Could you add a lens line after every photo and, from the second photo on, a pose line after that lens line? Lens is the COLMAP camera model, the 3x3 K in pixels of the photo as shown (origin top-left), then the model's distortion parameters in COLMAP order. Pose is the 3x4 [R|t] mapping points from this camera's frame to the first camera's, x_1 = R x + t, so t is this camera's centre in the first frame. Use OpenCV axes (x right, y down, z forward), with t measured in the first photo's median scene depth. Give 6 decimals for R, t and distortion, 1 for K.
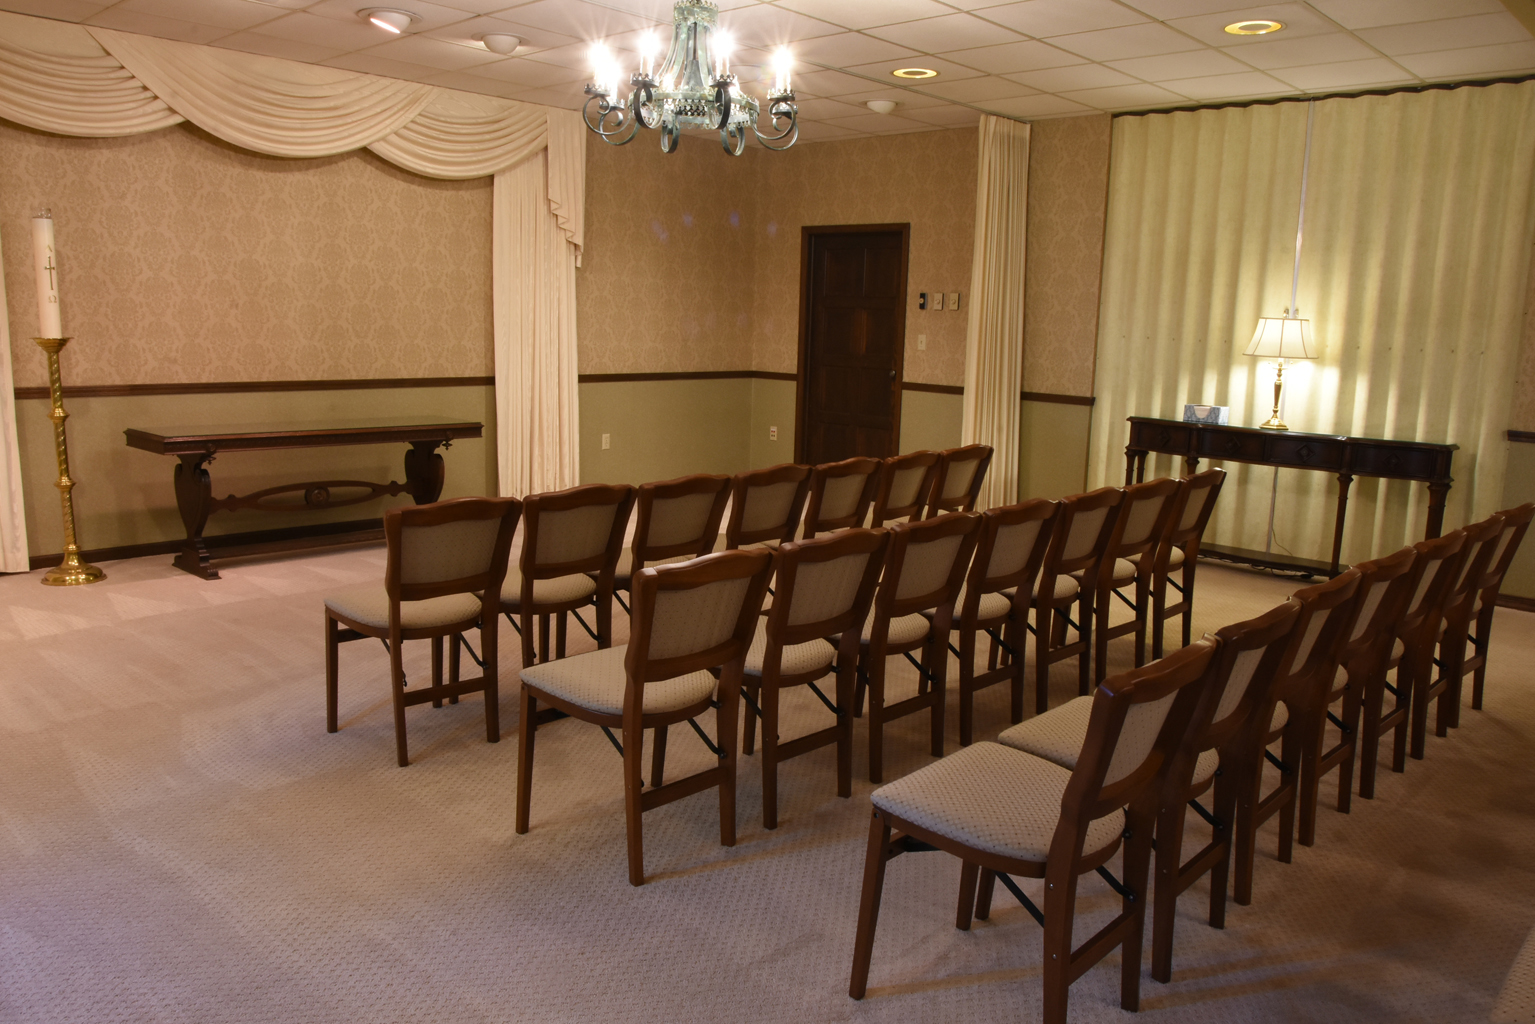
lens RADIAL K [[1109.2, 0, 767.5], [0, 1109.2, 512.0], [0, 0, 1]] dist [-0.058013, 0.005353]
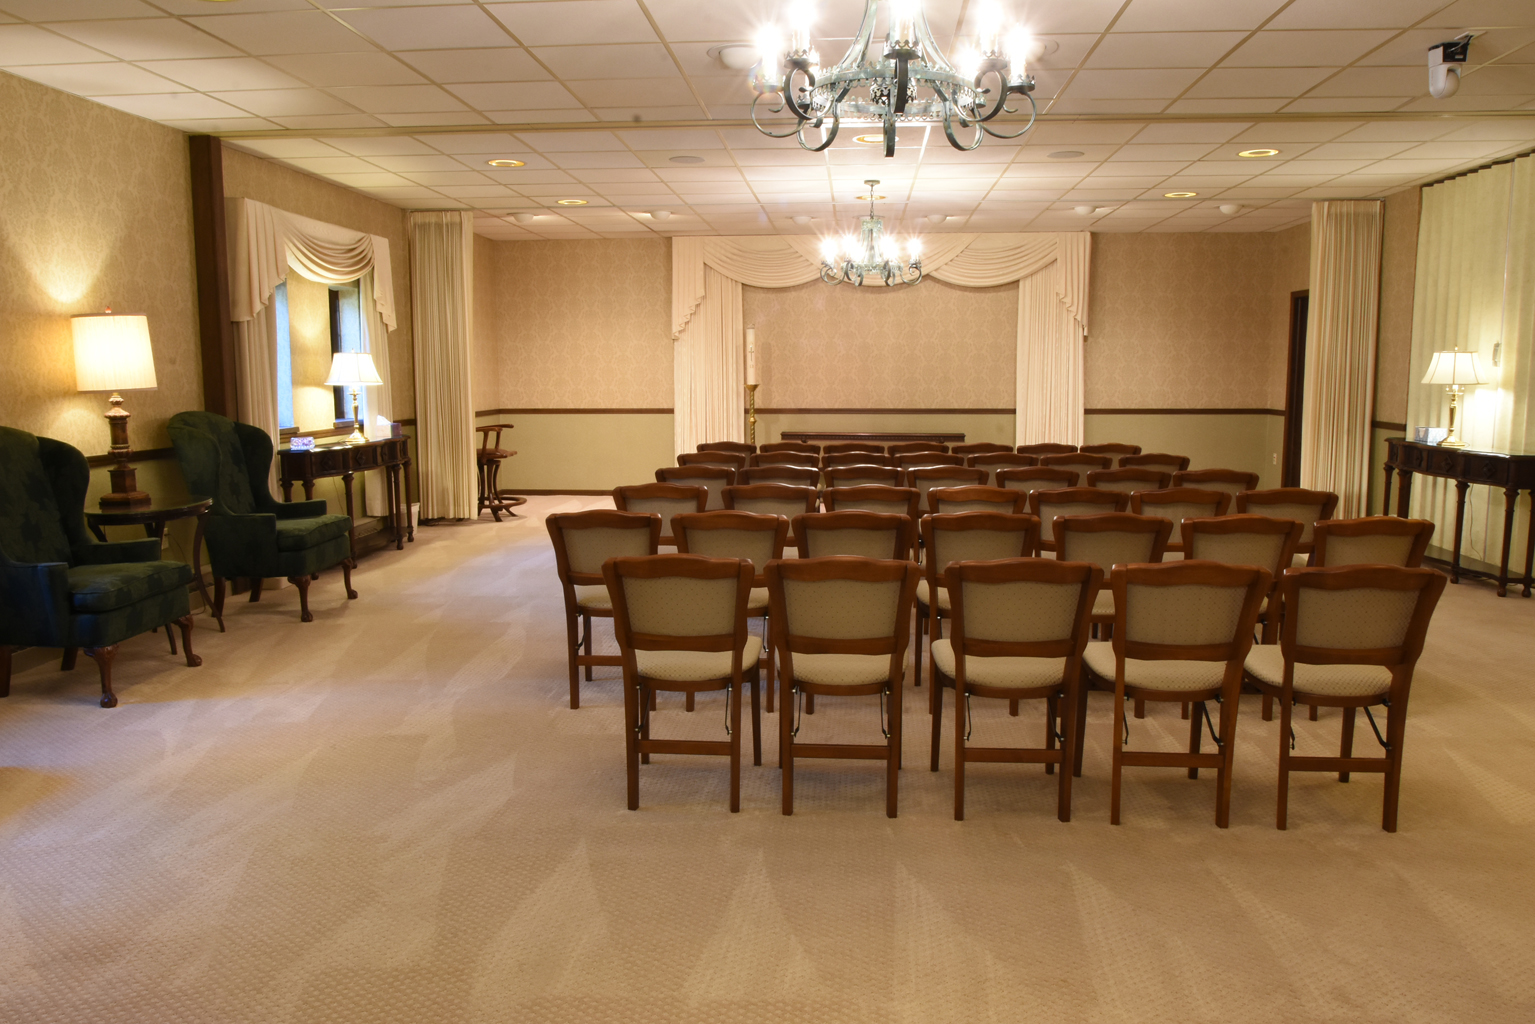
lens RADIAL K [[1163.3, 0, 767.5], [0, 1163.3, 512.0], [0, 0, 1]] dist [-0.049180, 0.005613]
pose [[0.653484, 0.055299, -0.754918, 0.789911], [-0.106503, 0.994124, -0.019371, 0.093860], [0.749410, 0.093059, 0.655534, -0.327532]]
